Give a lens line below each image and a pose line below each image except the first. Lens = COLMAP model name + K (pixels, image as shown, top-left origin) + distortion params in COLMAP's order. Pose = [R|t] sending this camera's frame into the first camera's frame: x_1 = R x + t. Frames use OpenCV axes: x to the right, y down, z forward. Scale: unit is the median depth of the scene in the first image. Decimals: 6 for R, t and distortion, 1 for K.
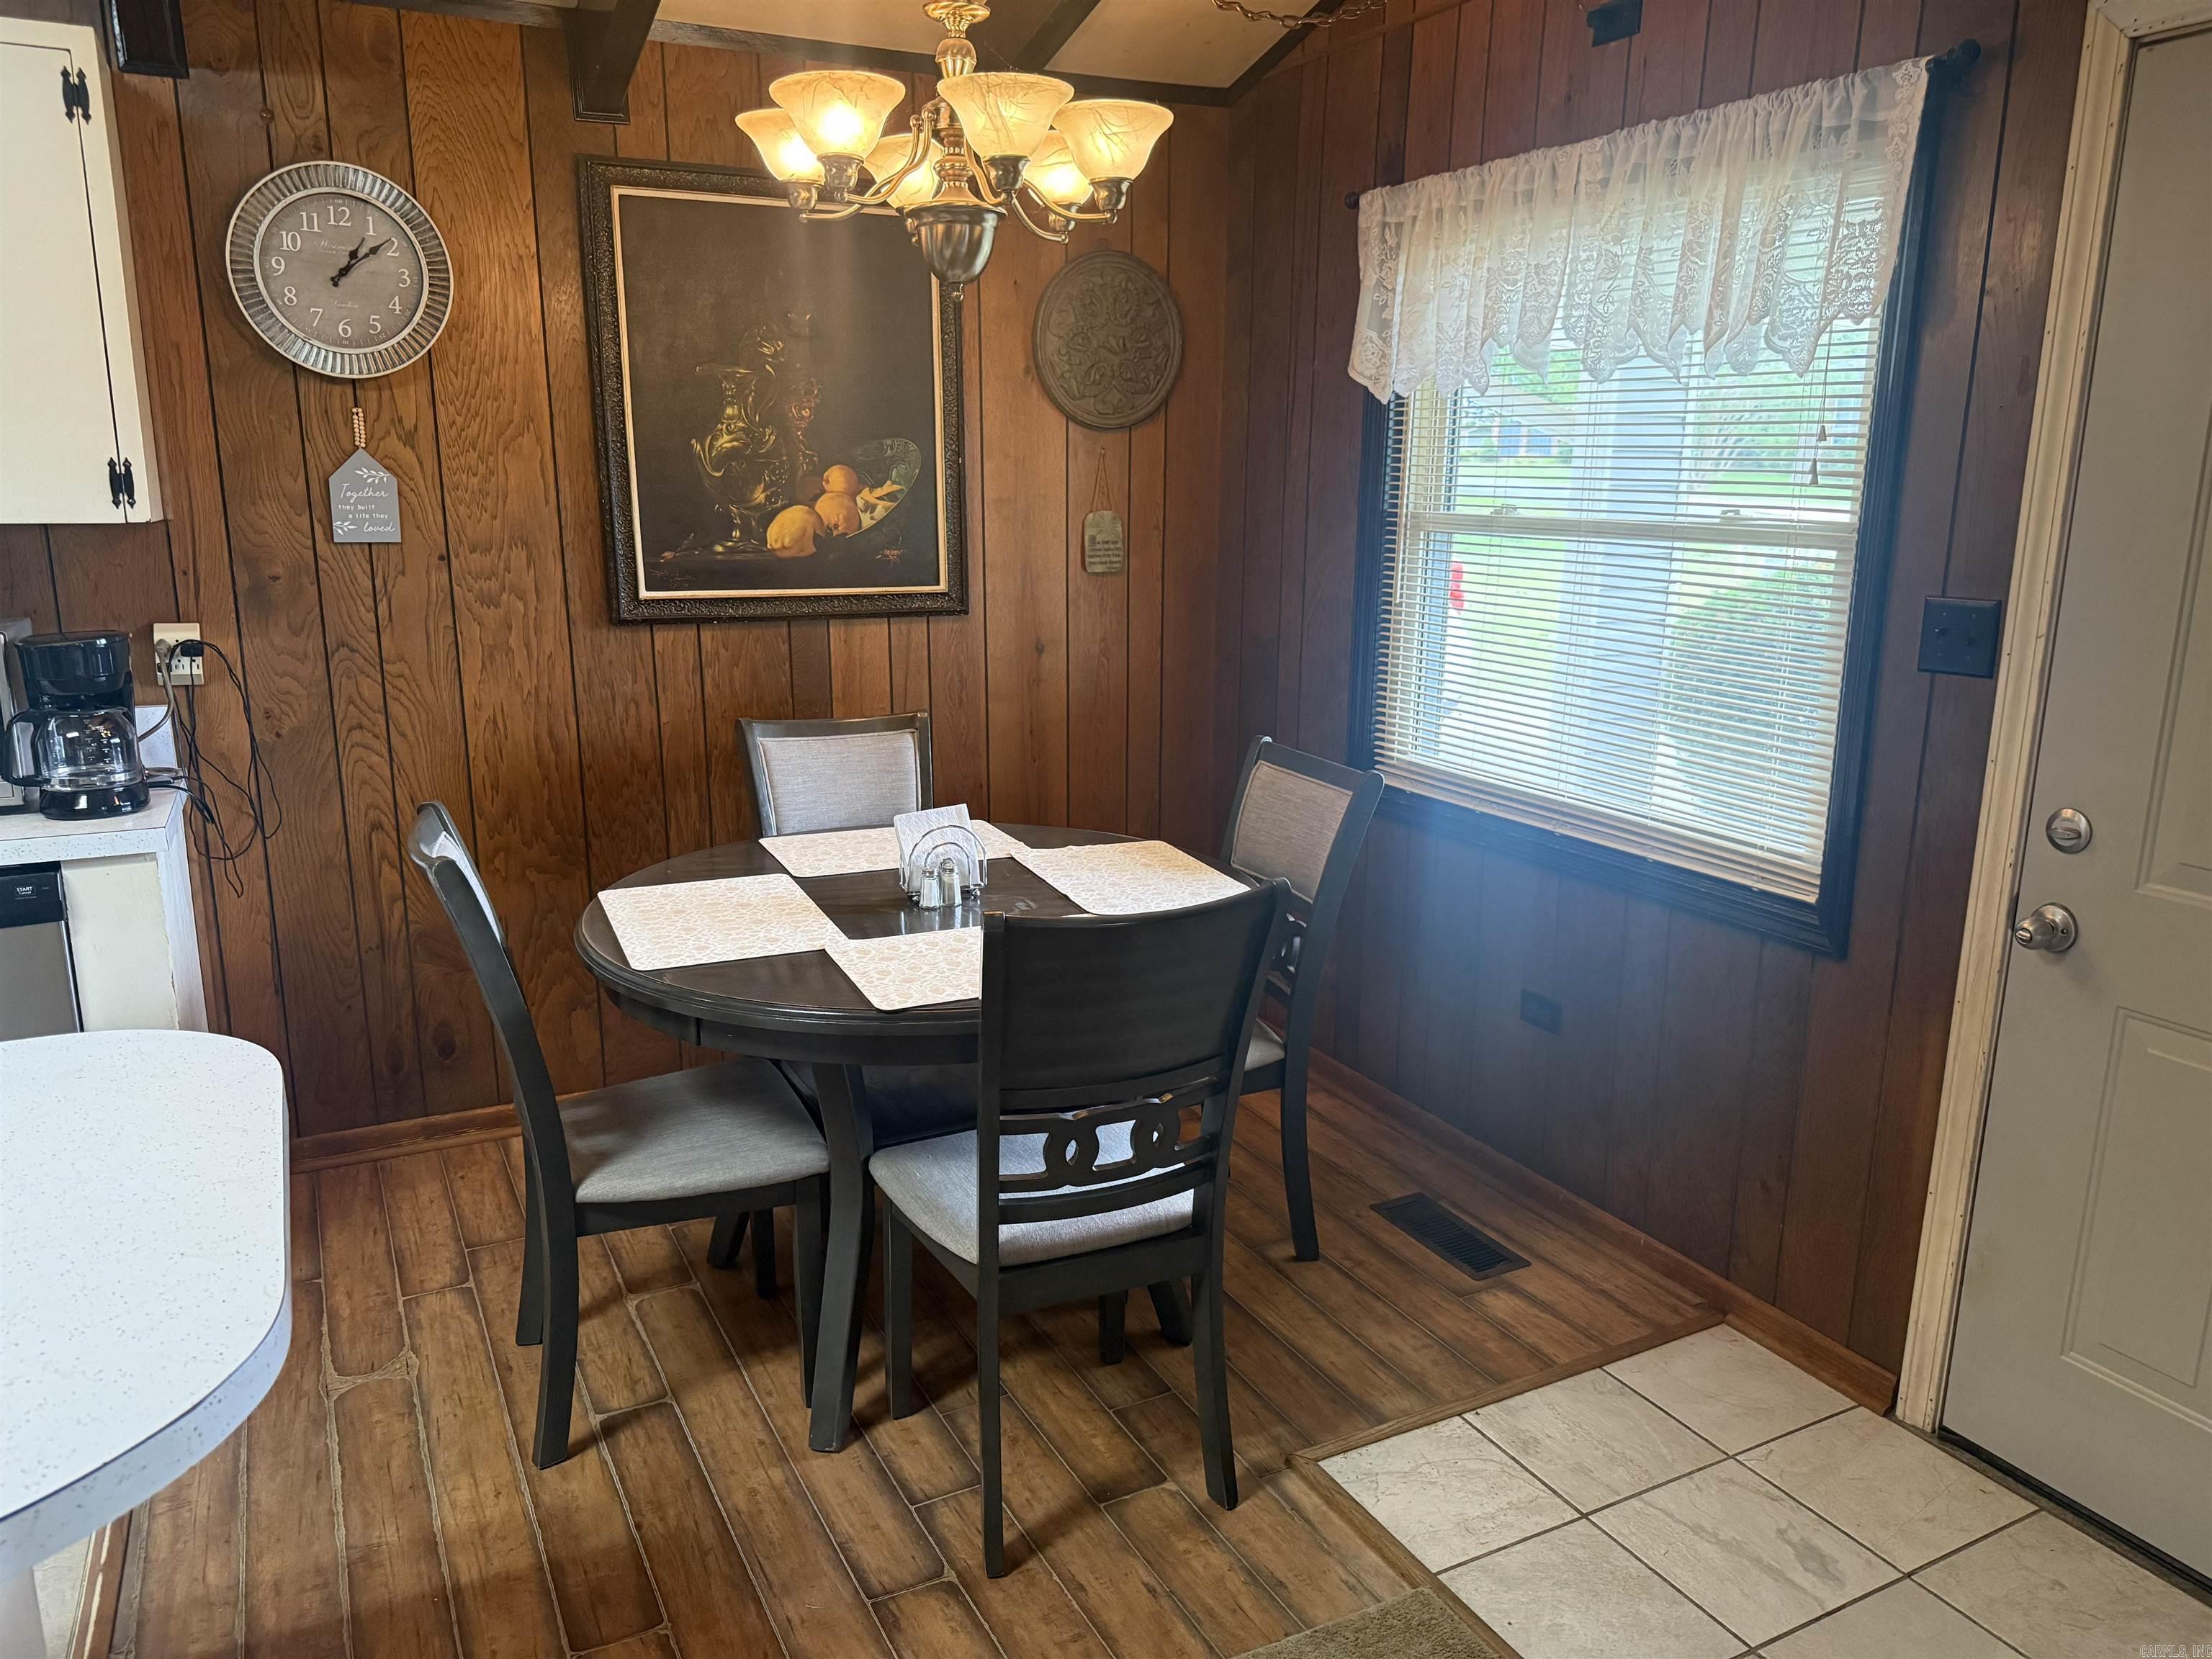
lens RADIAL K [[1554.3, 0, 1097.7], [0, 1554.3, 843.6], [0, 0, 1]] dist [-0.006304, -0.005304]
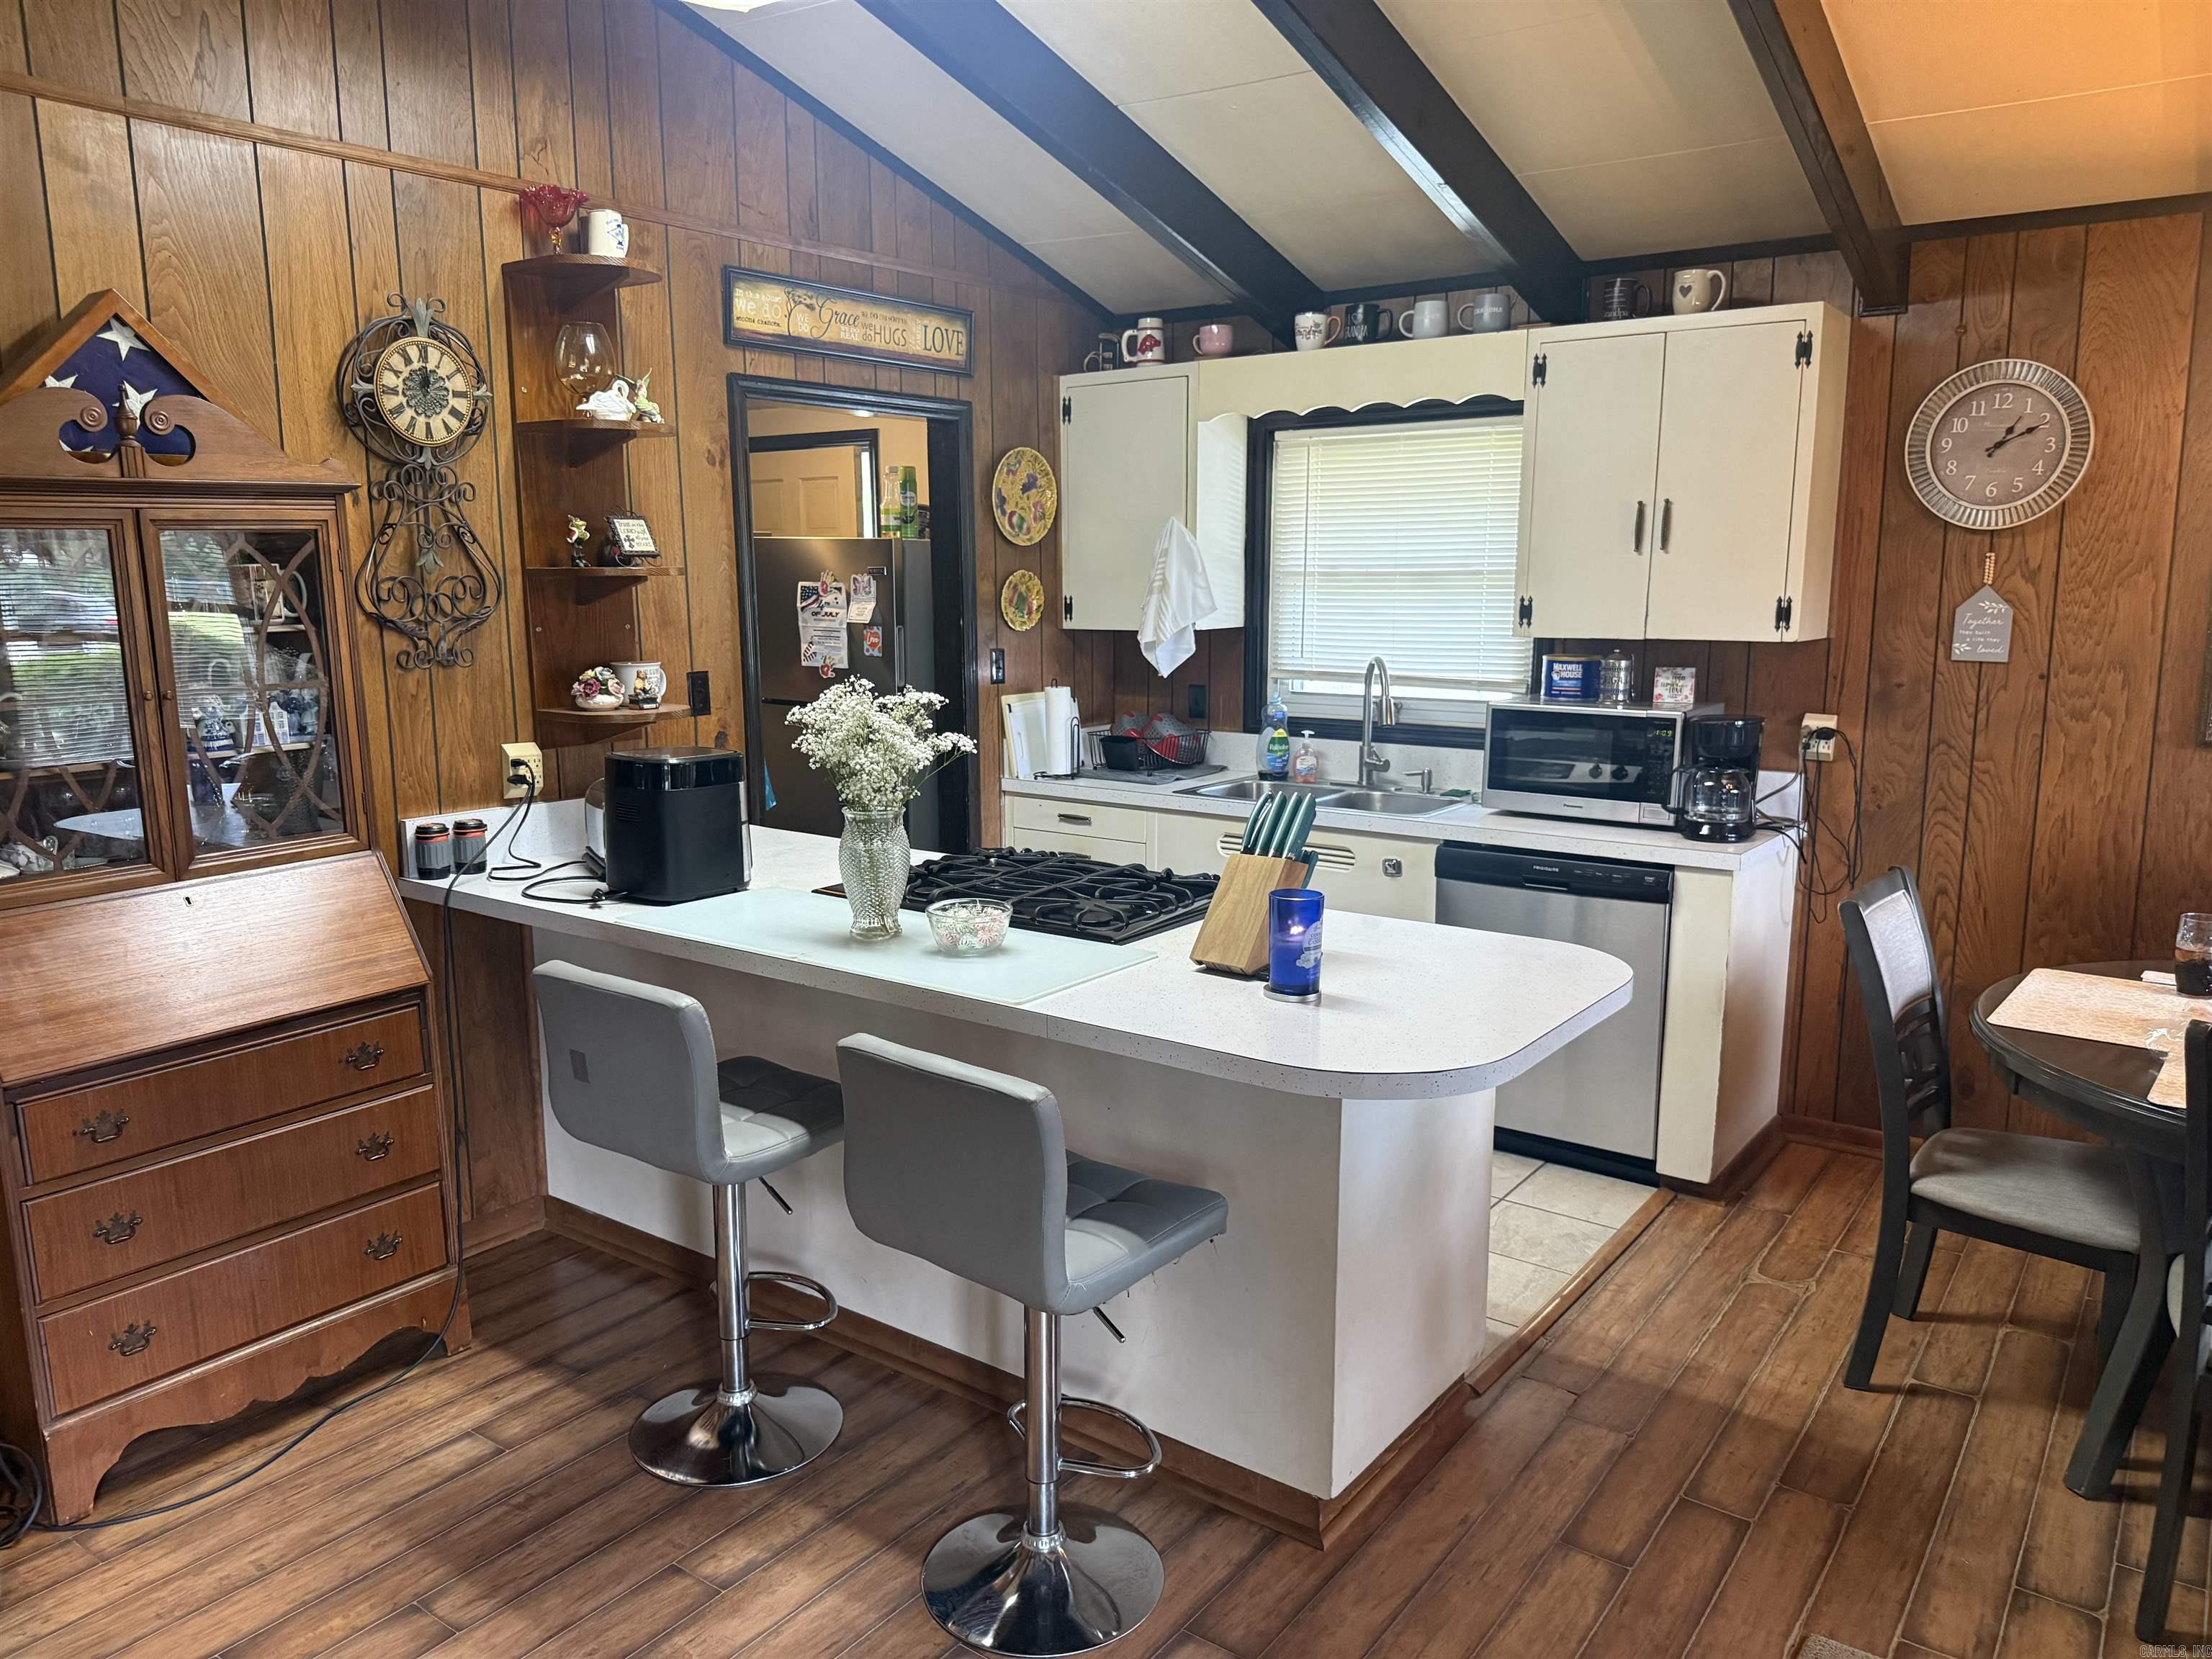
lens RADIAL K [[1554.3, 0, 1097.7], [0, 1554.3, 843.6], [0, 0, 1]] dist [-0.006304, -0.005304]
pose [[0.434922, 0.148101, -0.888206, 0.334801], [-0.195612, 0.978366, 0.067351, -0.000355], [0.878965, 0.144451, 0.454483, -0.143033]]
